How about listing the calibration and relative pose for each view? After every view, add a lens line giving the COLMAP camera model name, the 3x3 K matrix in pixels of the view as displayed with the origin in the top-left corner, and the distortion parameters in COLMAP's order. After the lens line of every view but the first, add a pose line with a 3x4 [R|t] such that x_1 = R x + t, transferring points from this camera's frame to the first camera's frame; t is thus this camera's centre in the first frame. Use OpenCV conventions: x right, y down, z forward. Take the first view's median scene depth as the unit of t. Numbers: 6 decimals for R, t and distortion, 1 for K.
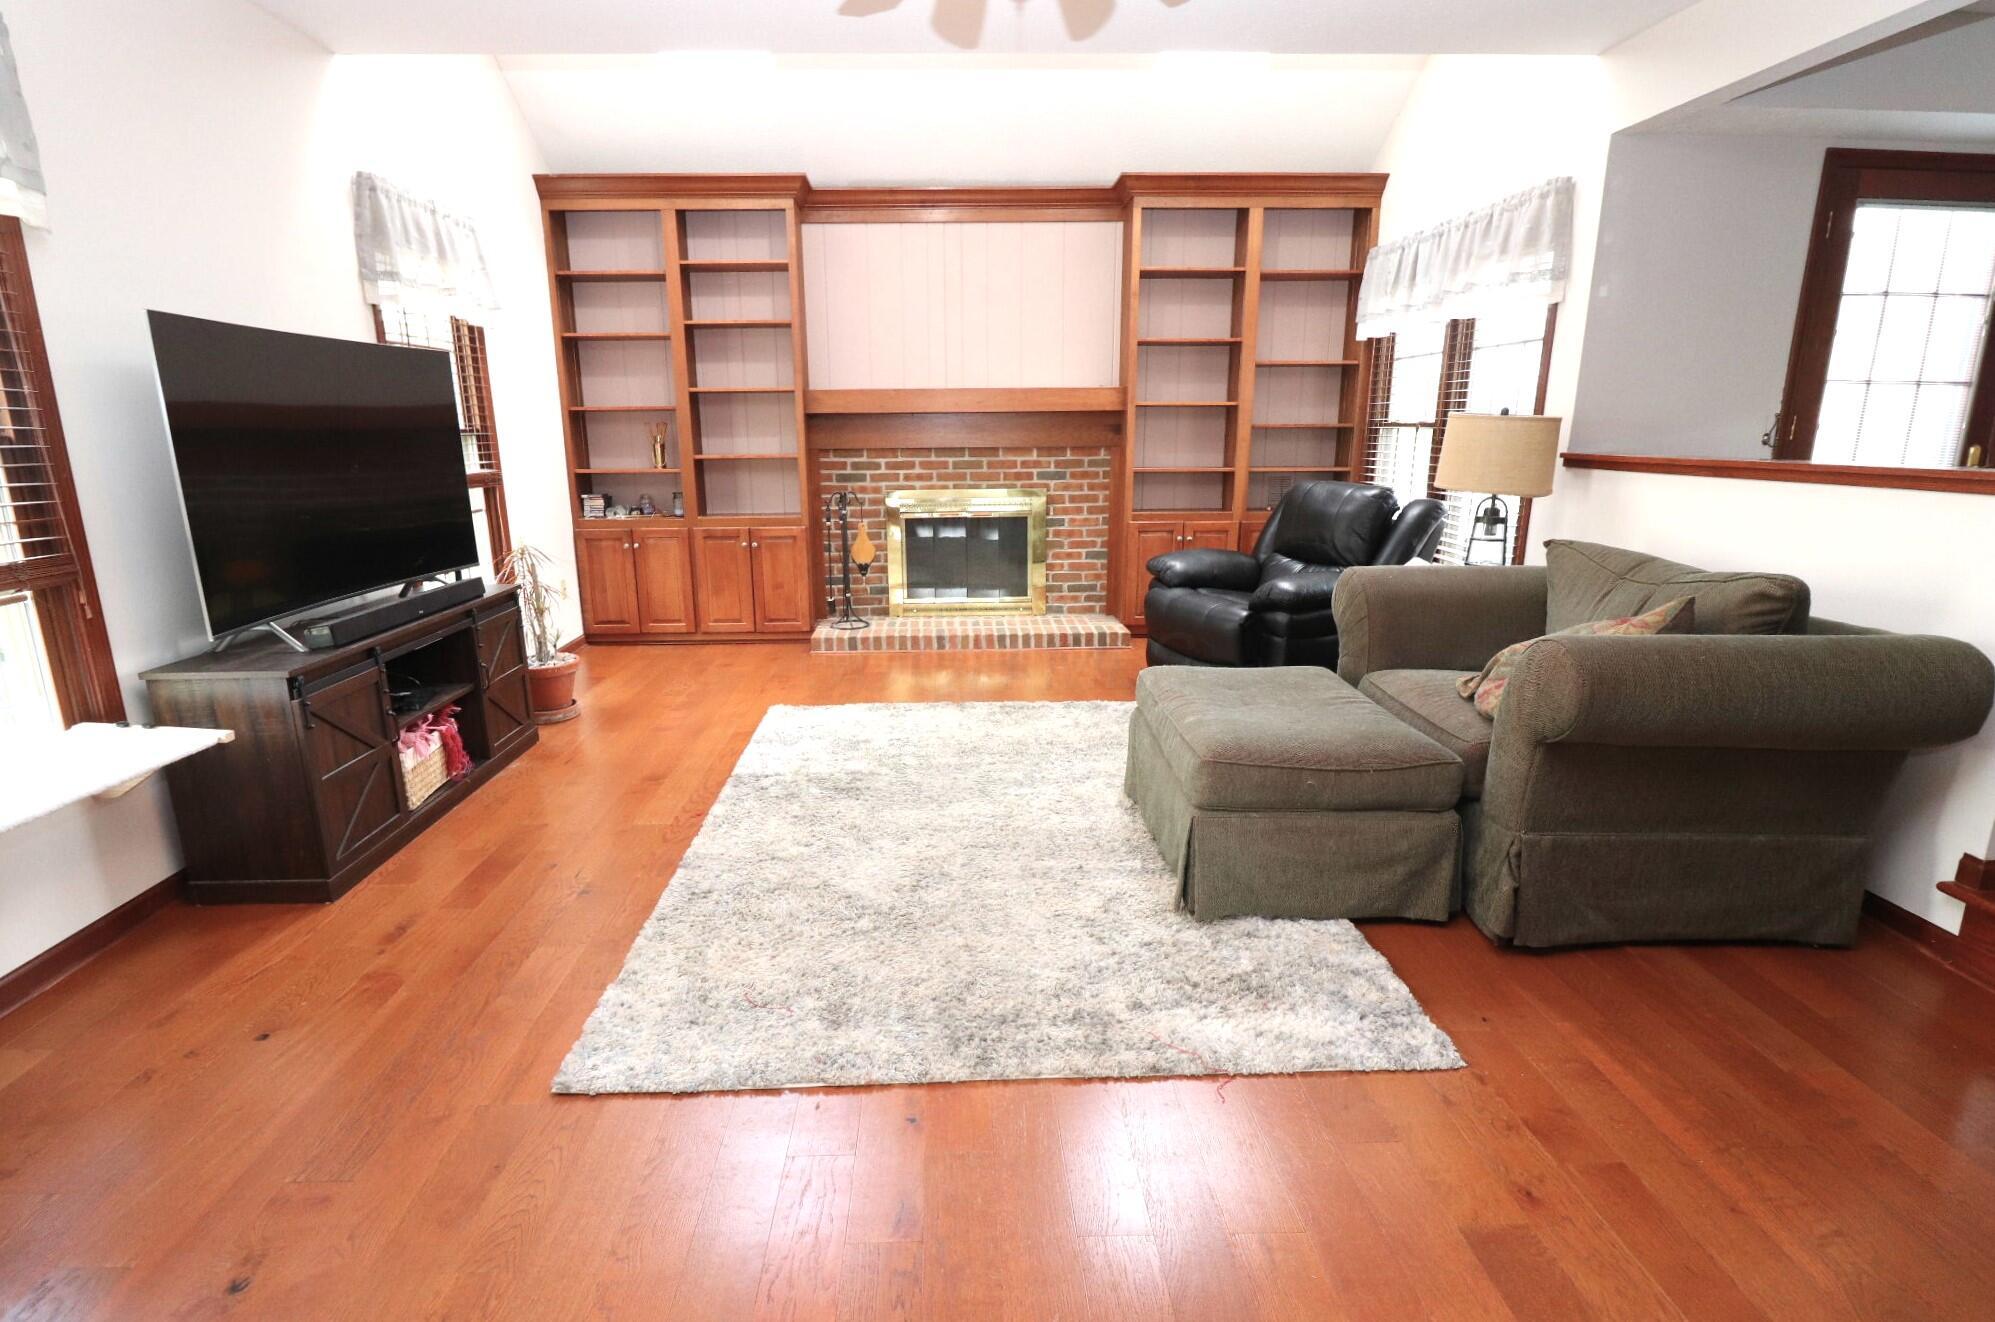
lens RADIAL K [[989.2, 0, 973.7], [0, 989.2, 684.2], [0, 0, 1]] dist [-0.004226, -0.001023]
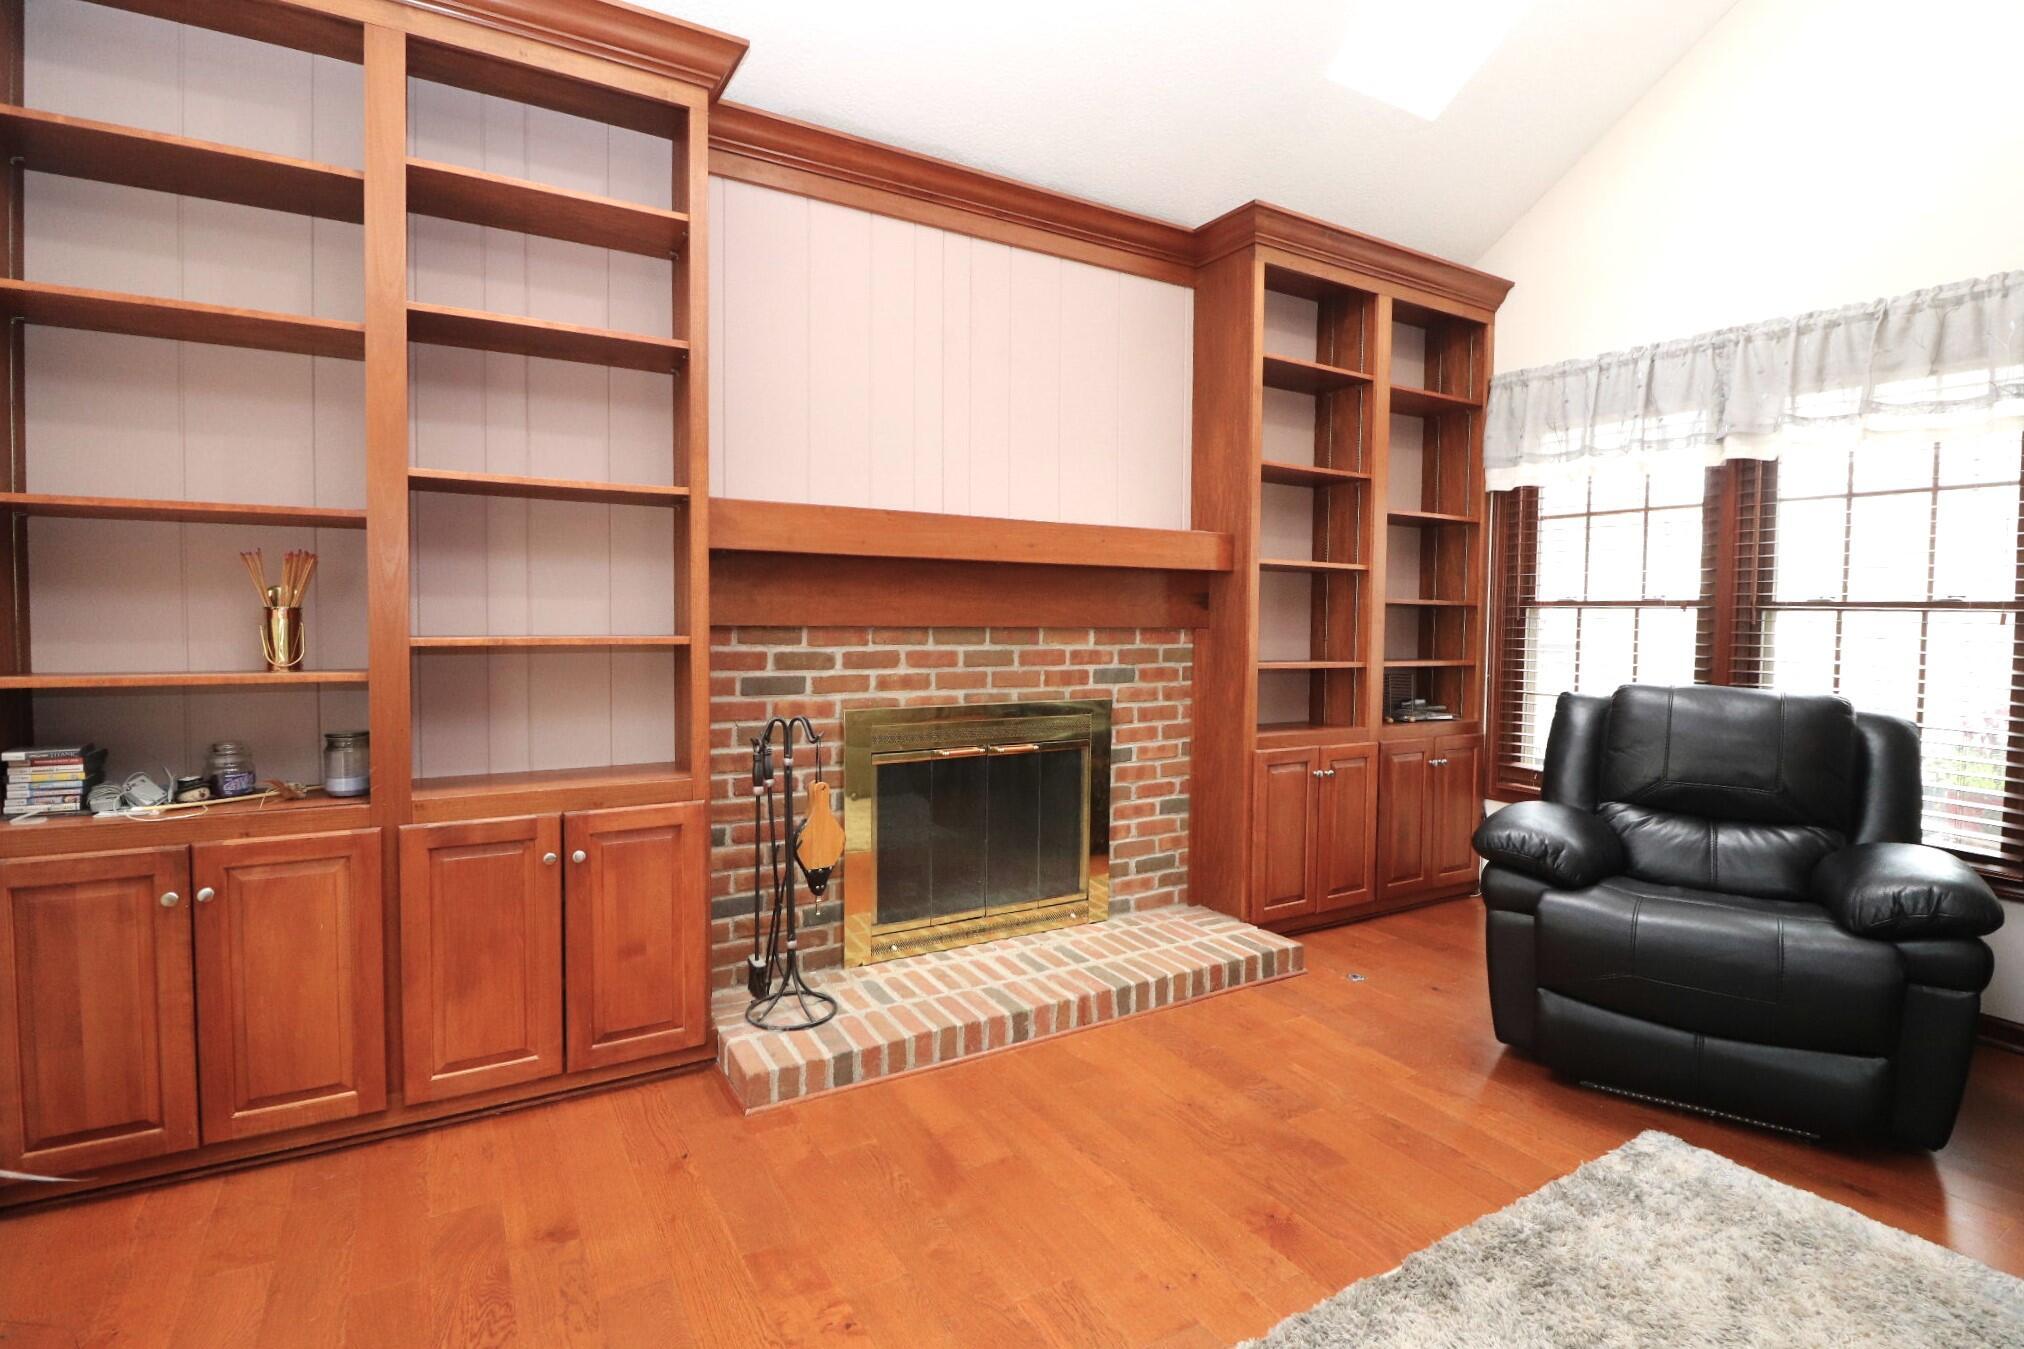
lens RADIAL K [[977.3, 0, 1014.3], [0, 977.3, 660.7], [0, 0, 1]] dist [0.007479, -0.019666]
pose [[0.869341, -0.004754, 0.494190, -0.261896], [0.106059, 0.978451, -0.177157, -0.128892], [-0.482699, 0.206424, 0.851112, 0.558072]]
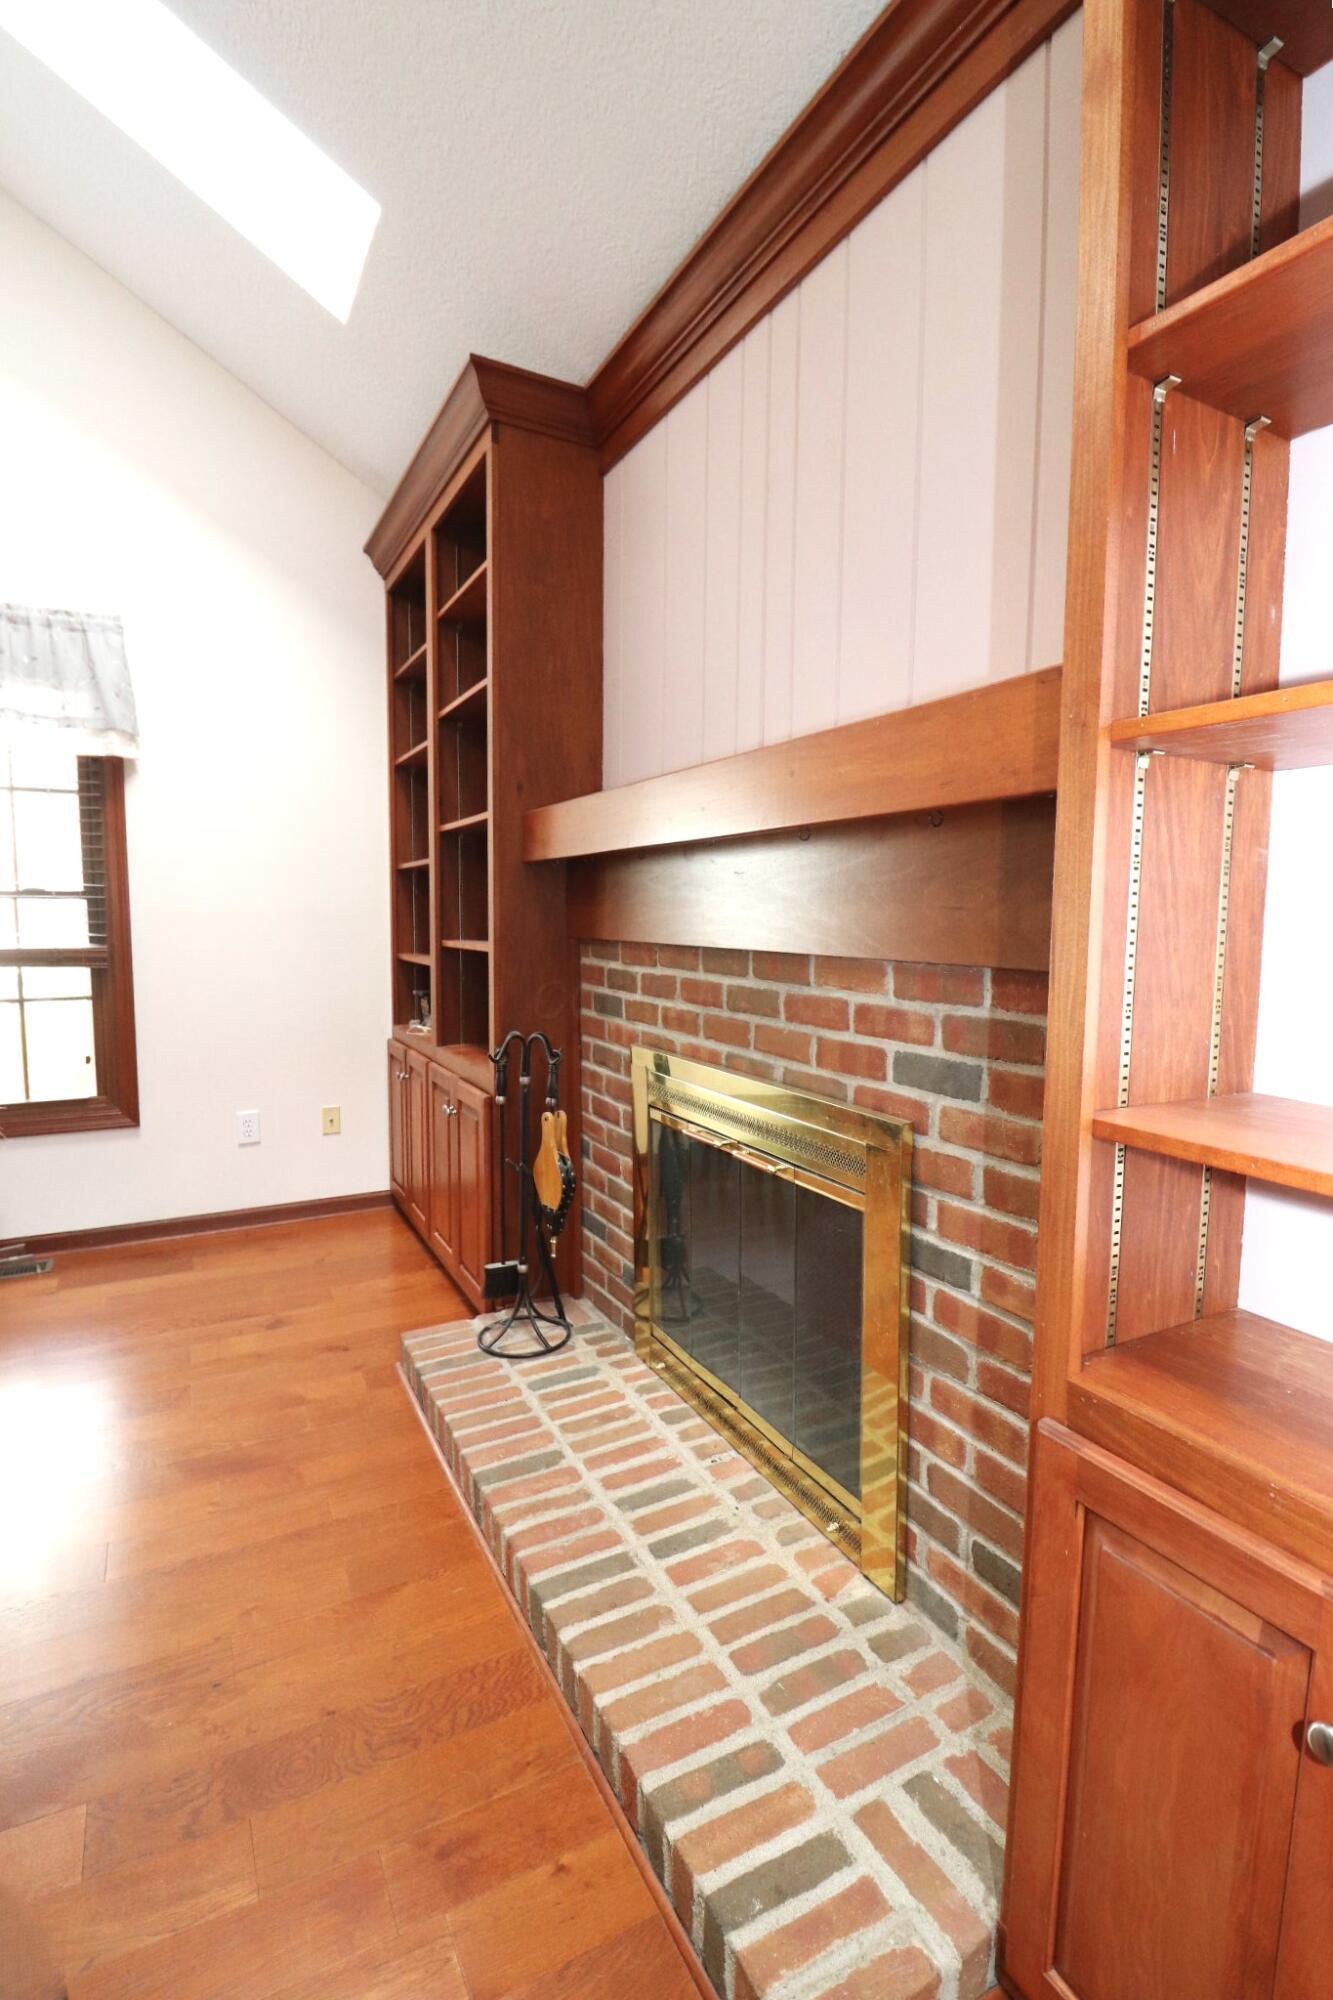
lens RADIAL K [[965.7, 0, 675.0], [0, 965.7, 996.2], [0, 0, 1]] dist [0.007479, -0.019666]
pose [[0.436000, 0.088958, -0.895539, 0.272791], [-0.229713, 0.973140, -0.015170, -0.218529], [0.870136, 0.212331, 0.444724, 0.859059]]
